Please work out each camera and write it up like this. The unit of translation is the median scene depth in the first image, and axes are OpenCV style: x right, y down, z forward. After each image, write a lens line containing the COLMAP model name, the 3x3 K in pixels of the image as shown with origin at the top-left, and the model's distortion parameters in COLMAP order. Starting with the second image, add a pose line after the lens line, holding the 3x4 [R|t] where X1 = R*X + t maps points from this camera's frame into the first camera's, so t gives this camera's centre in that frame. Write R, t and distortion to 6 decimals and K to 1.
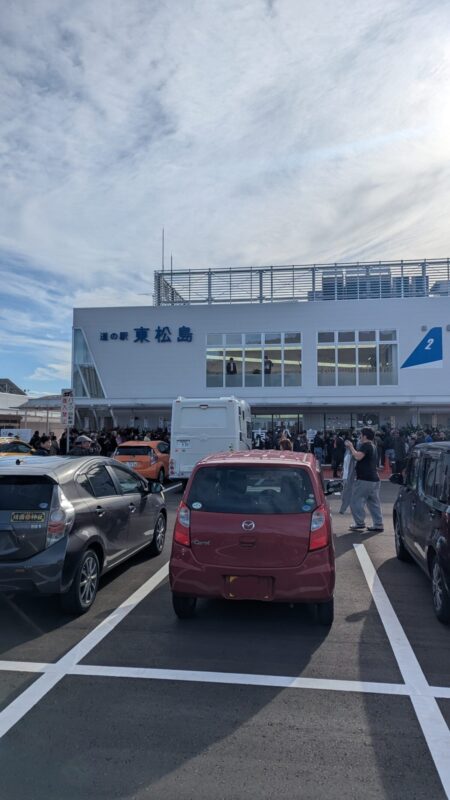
lens RADIAL K [[674.1, 0, 225.5], [0, 674.1, 373.7], [0, 0, 1]] dist [0.196203, -0.217451]
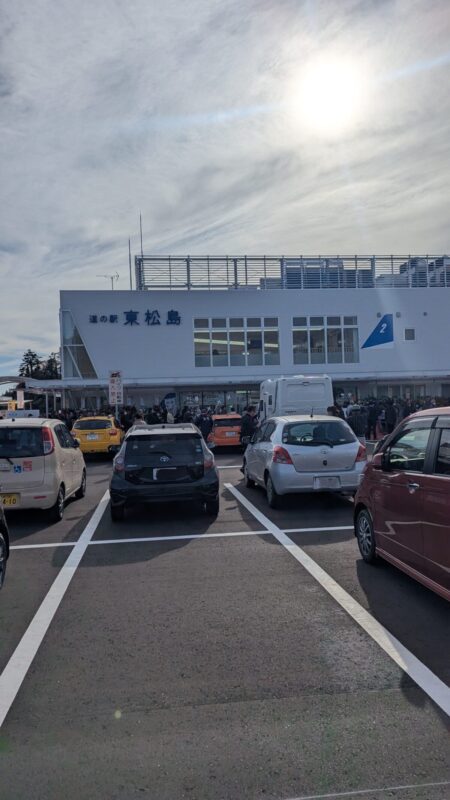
lens RADIAL K [[693.0, 0, 224.2], [0, 693.0, 381.0], [0, 0, 1]] dist [0.105868, -0.121762]
pose [[0.956639, -0.018865, 0.290665, -0.296706], [0.006164, 0.998988, 0.044550, -0.006650], [-0.291211, -0.040827, 0.955787, -0.073598]]
